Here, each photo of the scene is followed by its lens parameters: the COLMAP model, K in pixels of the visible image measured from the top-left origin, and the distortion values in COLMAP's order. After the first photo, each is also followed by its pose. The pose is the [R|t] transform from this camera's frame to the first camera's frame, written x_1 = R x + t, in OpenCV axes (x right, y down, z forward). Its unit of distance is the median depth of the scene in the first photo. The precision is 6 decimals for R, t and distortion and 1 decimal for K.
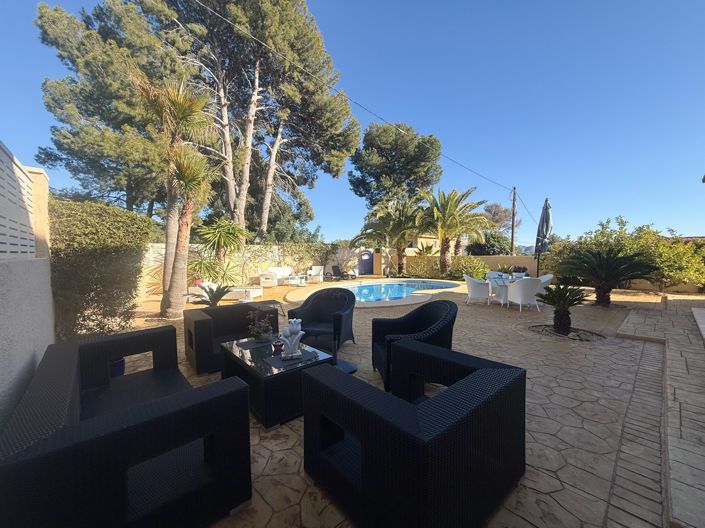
lens RADIAL K [[279.6, 0, 352.9], [0, 279.6, 265.7], [0, 0, 1]] dist [0.000237, 0.000411]
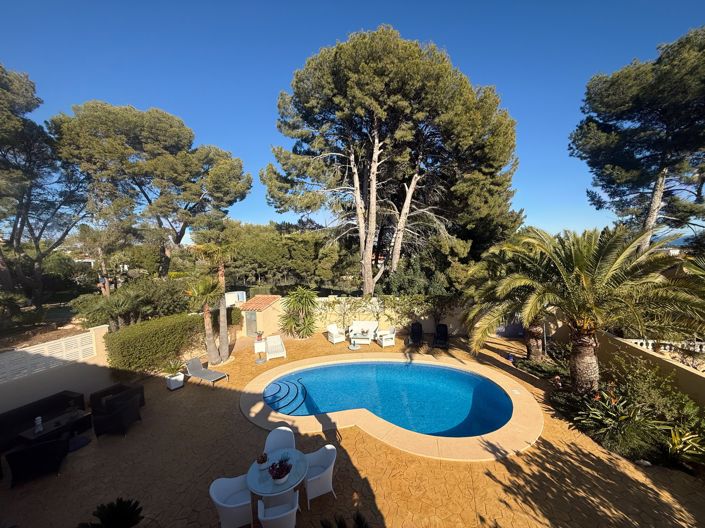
lens RADIAL K [[279.6, 0, 353.0], [0, 279.6, 262.4], [0, 0, 1]] dist [0.000237, 0.000411]
pose [[0.463433, 0.037655, -0.885332, 0.496825], [0.010569, 0.998791, 0.048013, -0.207804], [0.886069, -0.031607, 0.462475, 0.357780]]
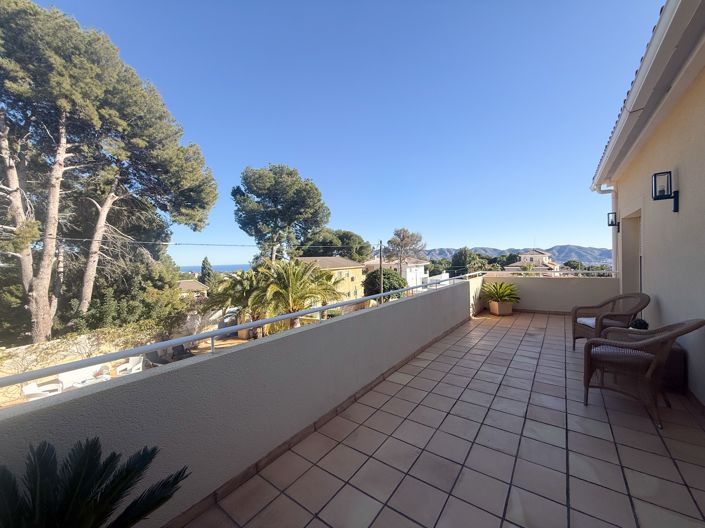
lens RADIAL K [[279.6, 0, 349.0], [0, 279.6, 266.2], [0, 0, 1]] dist [0.000237, 0.000411]
pose [[0.981516, -0.026638, 0.189519, 0.292144], [0.029635, 0.999476, -0.012998, -0.200006], [-0.189073, 0.018374, 0.981791, 0.006603]]
